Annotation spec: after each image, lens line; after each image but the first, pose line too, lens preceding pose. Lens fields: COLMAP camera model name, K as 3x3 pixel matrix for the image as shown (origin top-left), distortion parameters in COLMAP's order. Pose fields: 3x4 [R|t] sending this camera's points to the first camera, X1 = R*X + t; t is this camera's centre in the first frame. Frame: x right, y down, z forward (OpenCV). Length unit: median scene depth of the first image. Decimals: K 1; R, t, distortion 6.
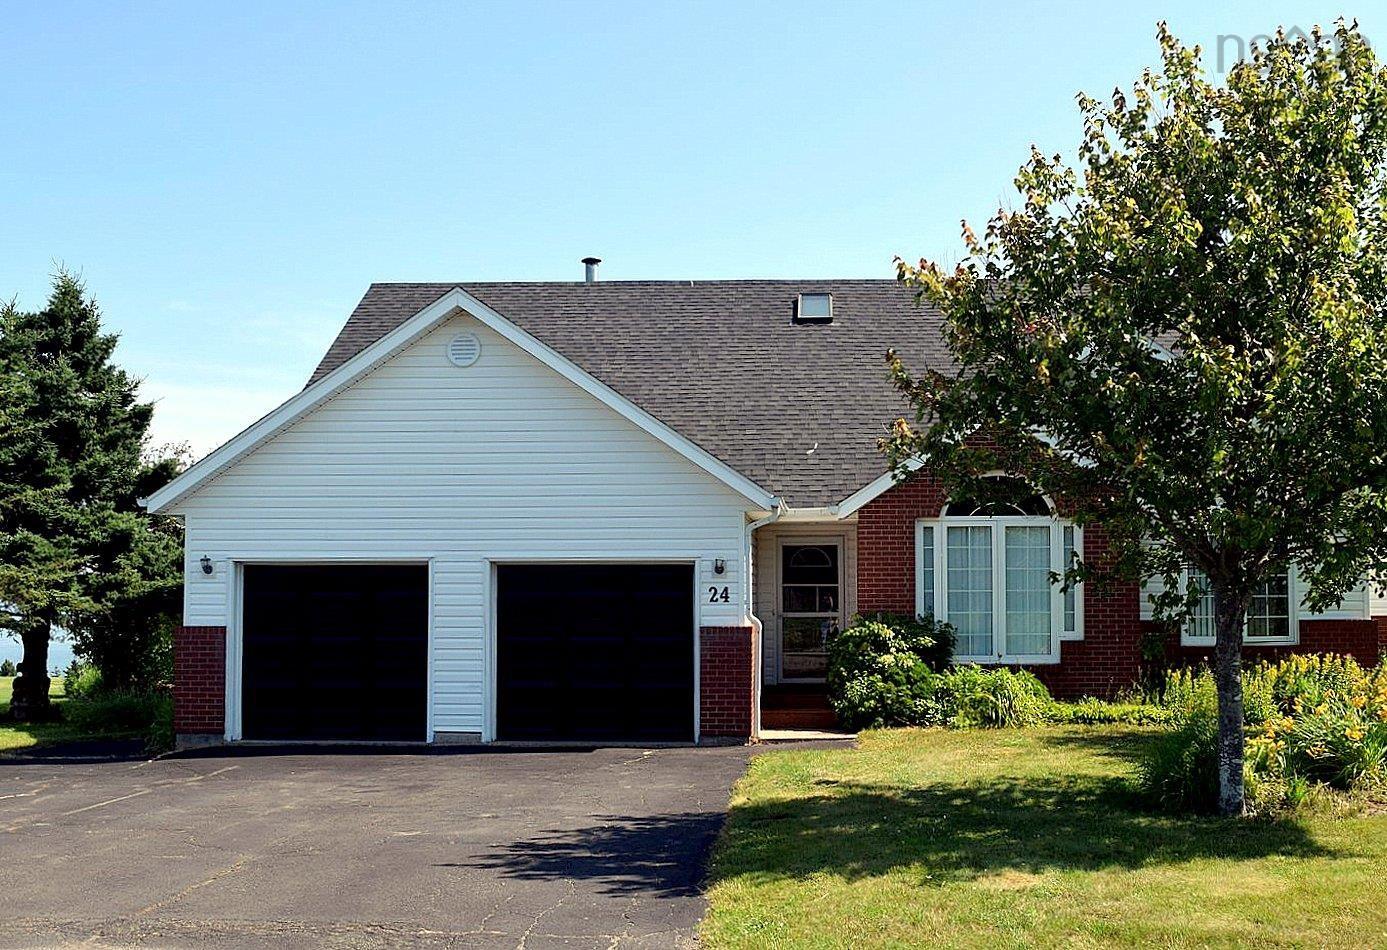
lens RADIAL K [[1507.1, 0, 691.2], [0, 1507.1, 476.2], [0, 0, 1]] dist [-0.017135, 0.000000]
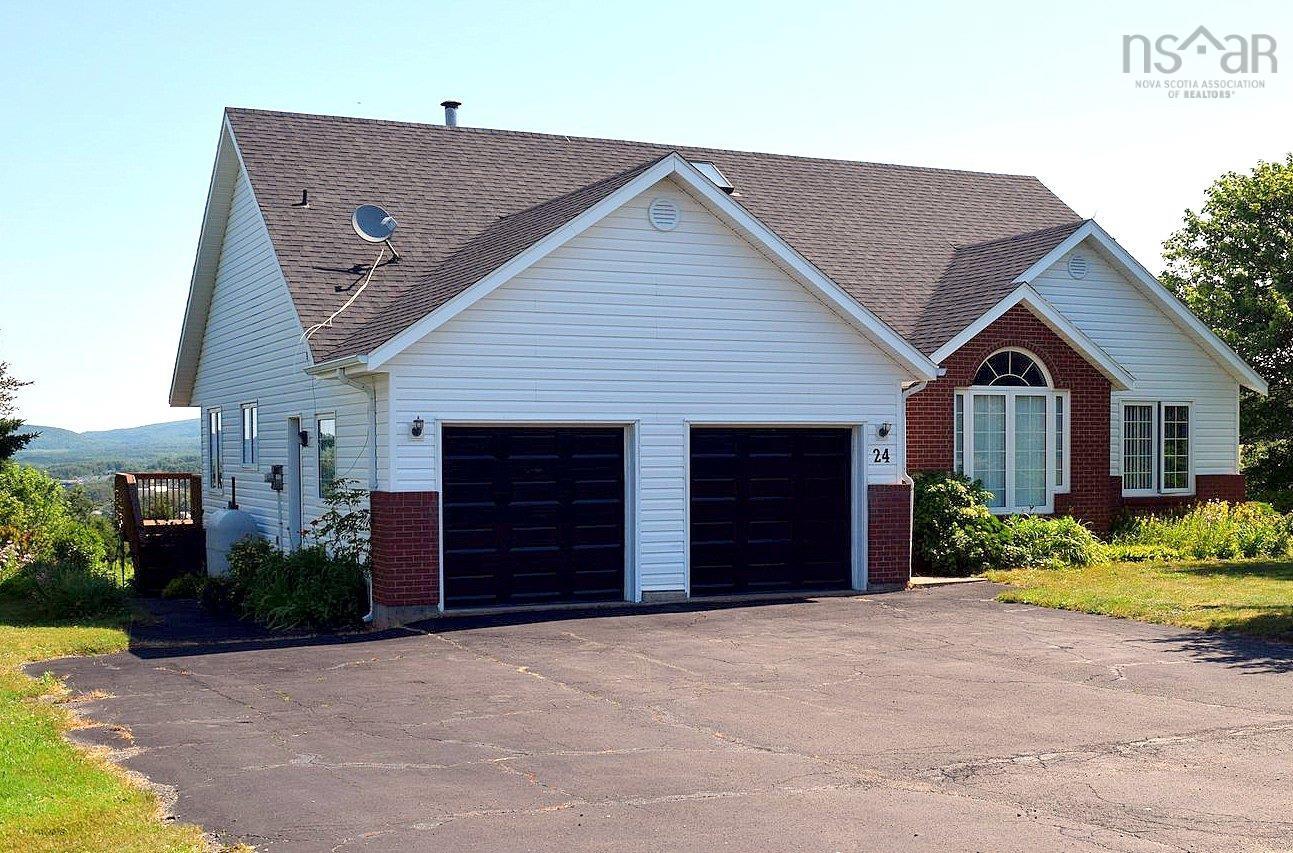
lens RADIAL K [[1648.4, 0, 648.4], [0, 1648.4, 435.3], [0, 0, 1]] dist [0.072755, 0.000000]
pose [[0.880059, 0.001905, 0.474860, -0.687914], [-0.032232, 0.997925, 0.055731, 0.002433], [-0.473768, -0.064353, 0.878295, 0.025701]]
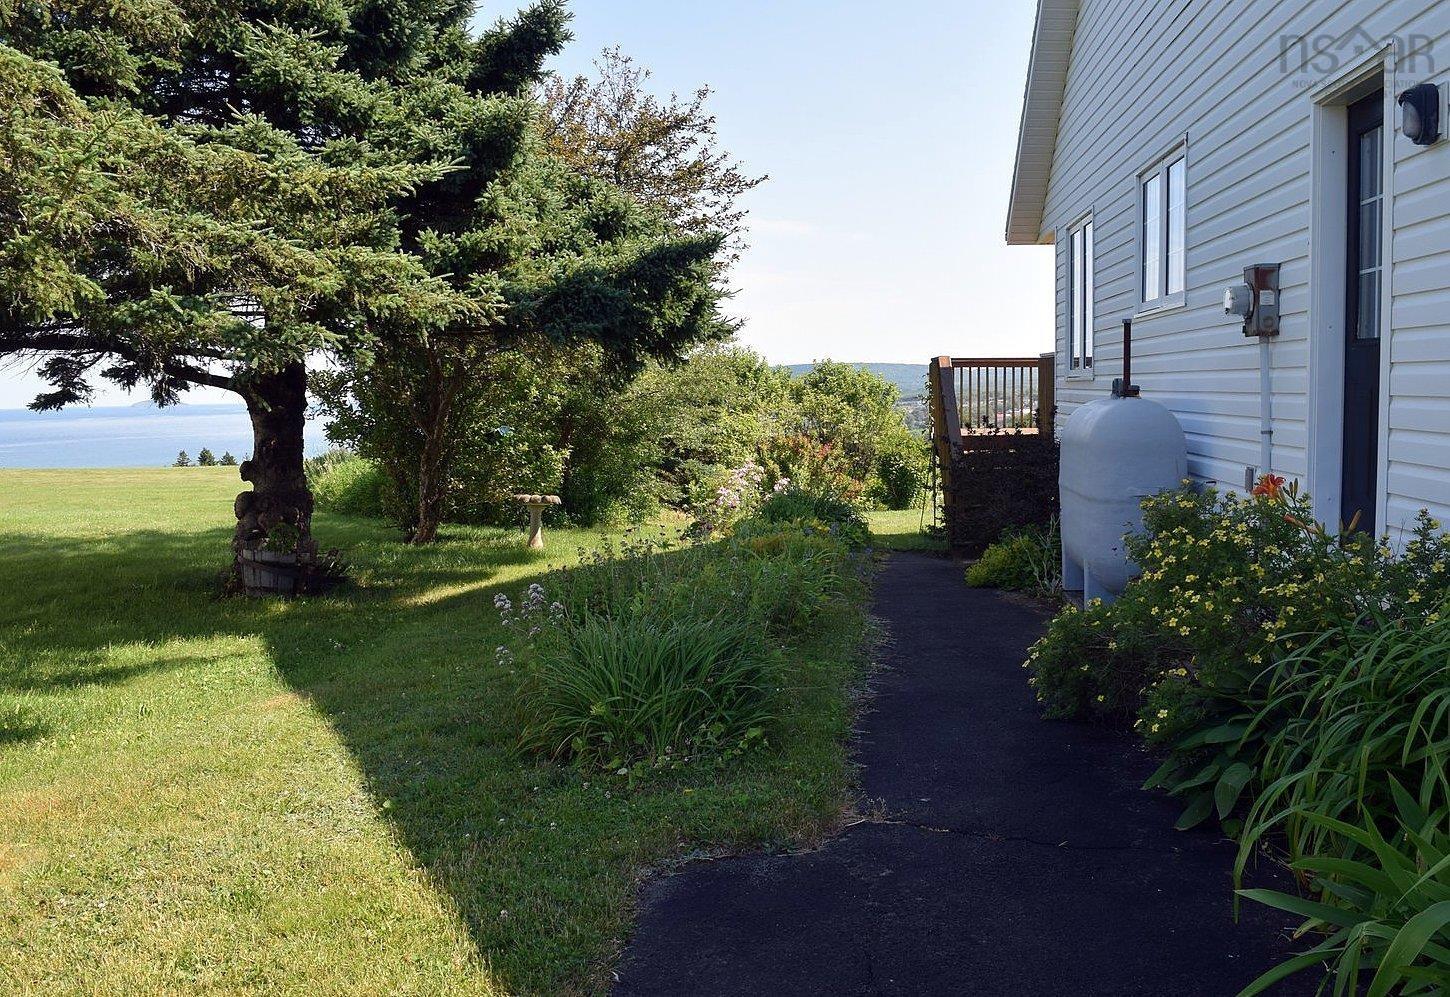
lens RADIAL K [[1265.3, 0, 726.5], [0, 1265.3, 491.7], [0, 0, 1]] dist [-0.062879, -0.004694]
pose [[0.999624, 0.000520, -0.027404, -0.456957], [0.003751, 0.987818, 0.155570, 0.118755], [0.027151, -0.155615, 0.987445, 0.983755]]
